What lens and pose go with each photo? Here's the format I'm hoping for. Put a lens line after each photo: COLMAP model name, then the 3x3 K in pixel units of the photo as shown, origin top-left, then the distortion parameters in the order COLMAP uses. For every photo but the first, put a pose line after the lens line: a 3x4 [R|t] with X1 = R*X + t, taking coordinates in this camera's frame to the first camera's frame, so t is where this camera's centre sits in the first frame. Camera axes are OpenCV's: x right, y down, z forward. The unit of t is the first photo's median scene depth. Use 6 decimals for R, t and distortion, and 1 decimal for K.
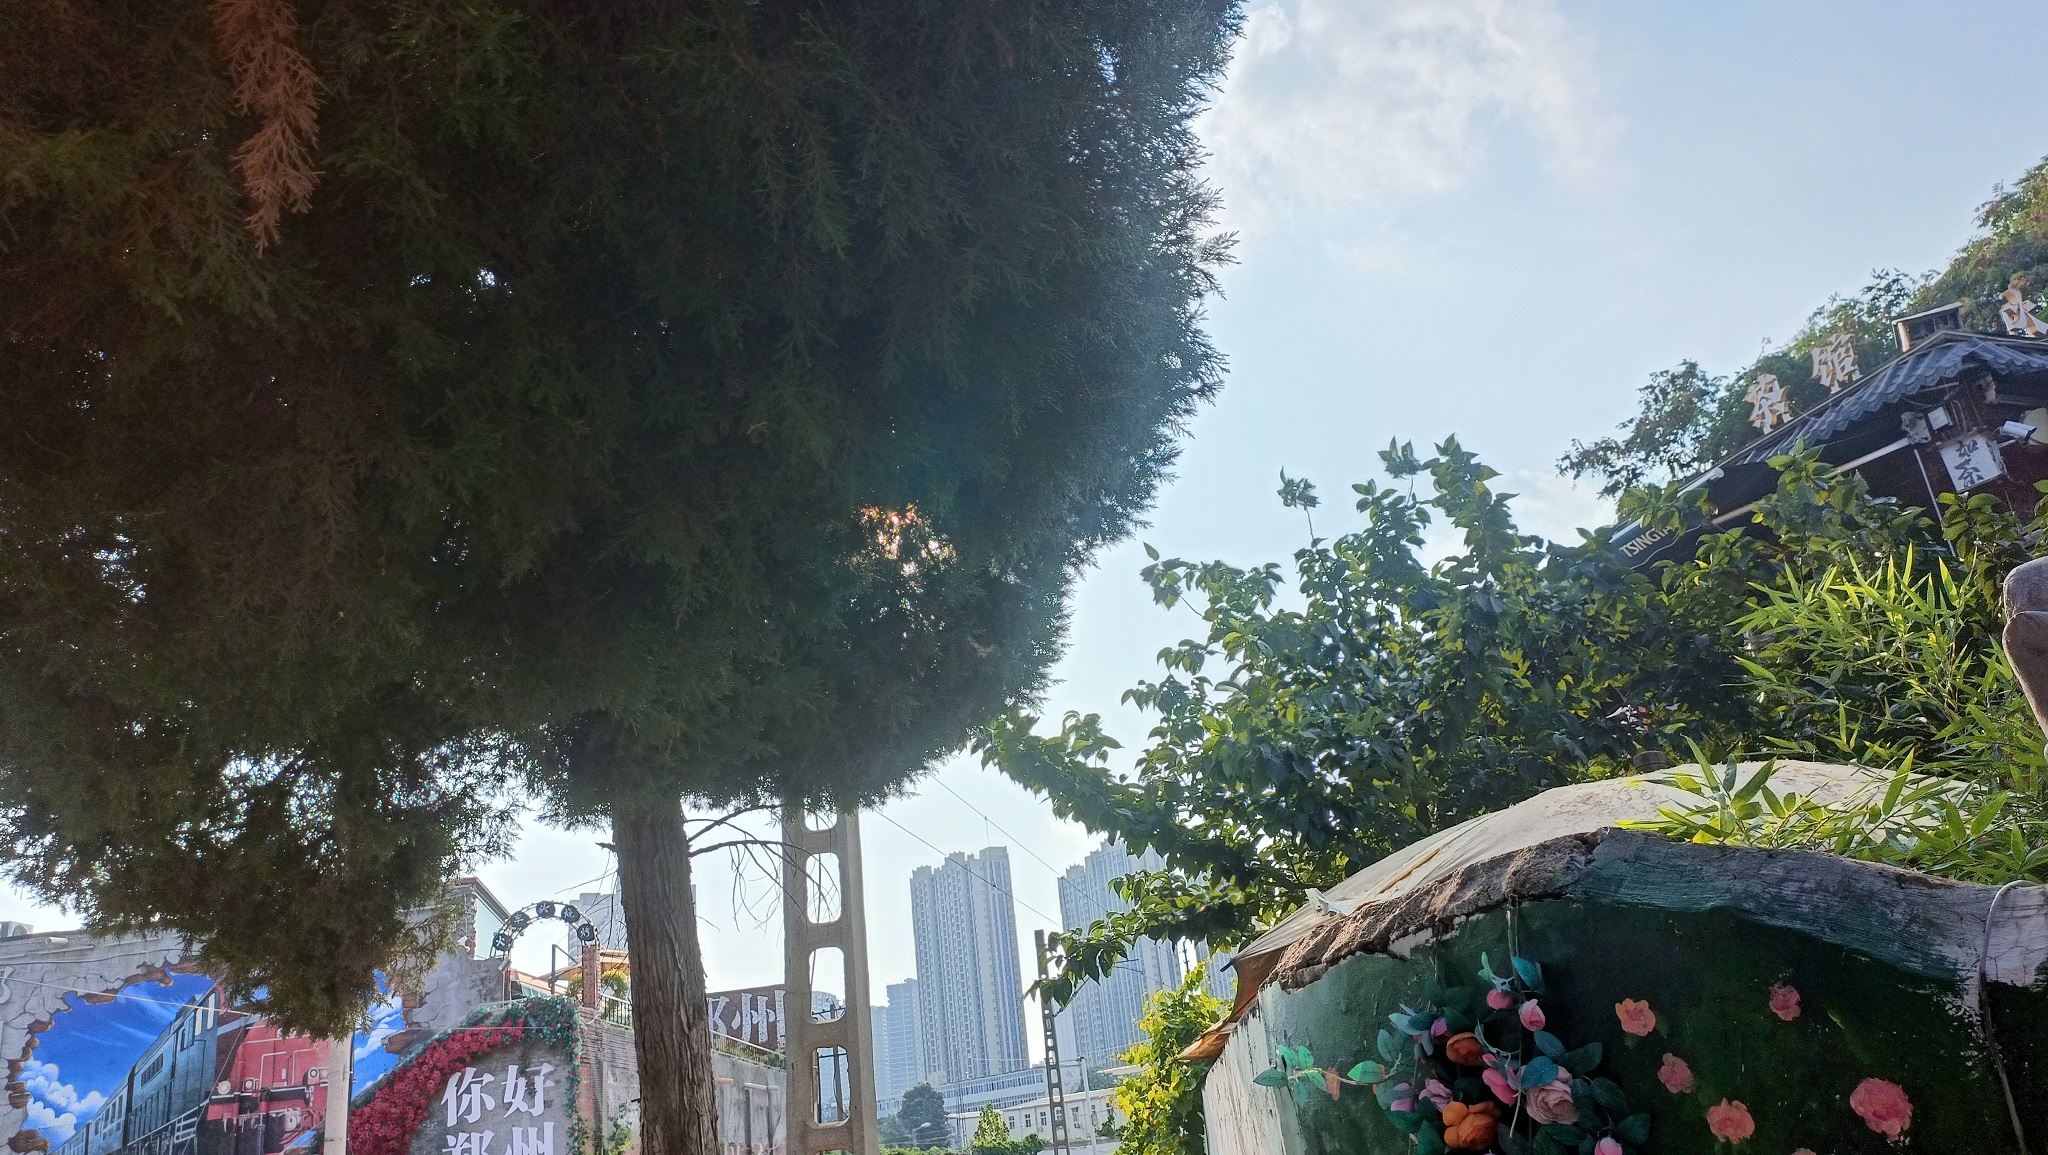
lens RADIAL K [[1588.4, 0, 1024.6], [0, 1588.4, 577.3], [0, 0, 1]] dist [0.048394, -0.000585]
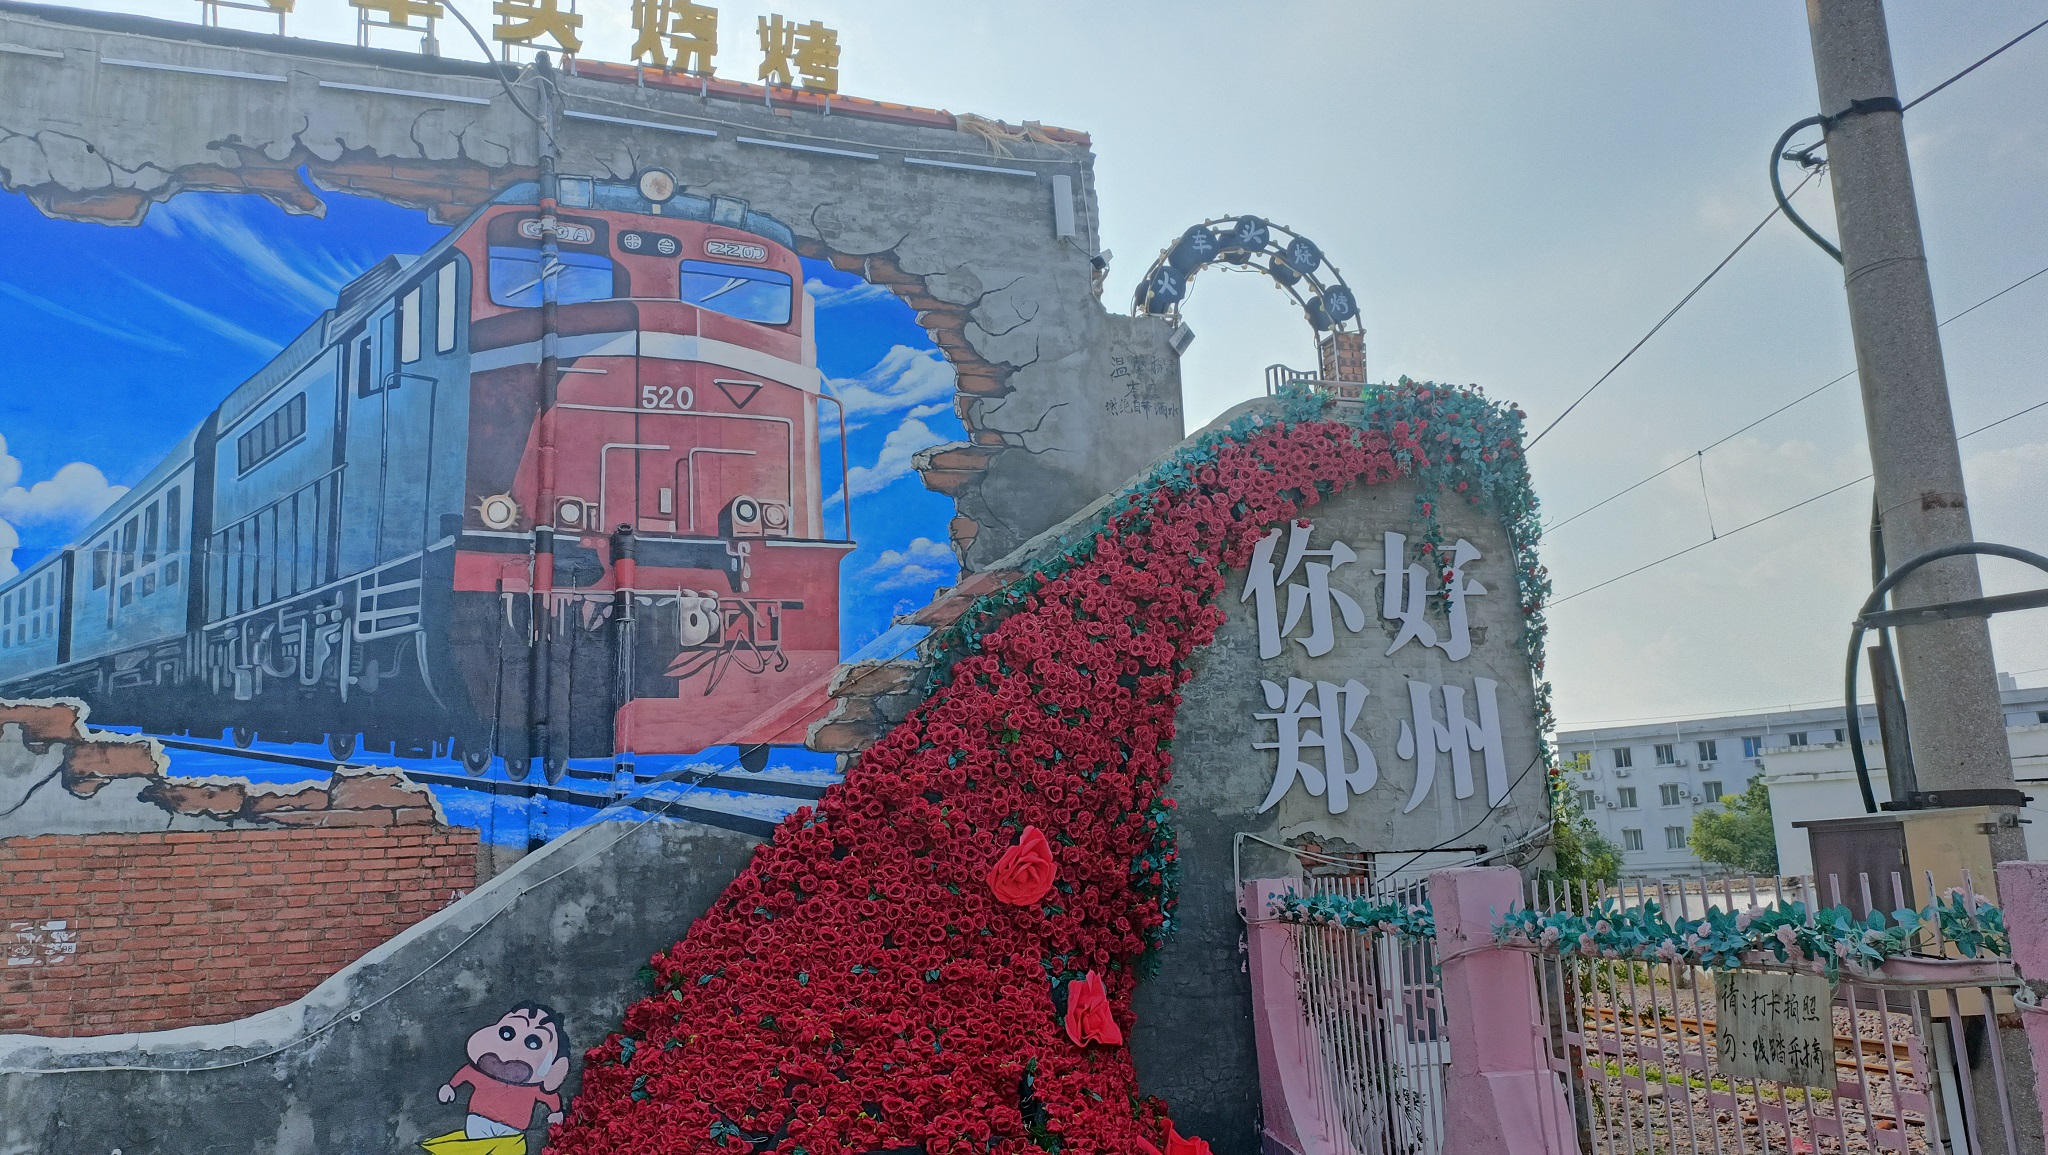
lens RADIAL K [[1588.4, 0, 1023.7], [0, 1588.4, 577.9], [0, 0, 1]] dist [0.048394, -0.000585]
pose [[0.930302, 0.128802, 0.343436, -0.507473], [-0.164022, 0.983569, 0.075427, 0.284756], [-0.328078, -0.126501, 0.936142, 0.627594]]
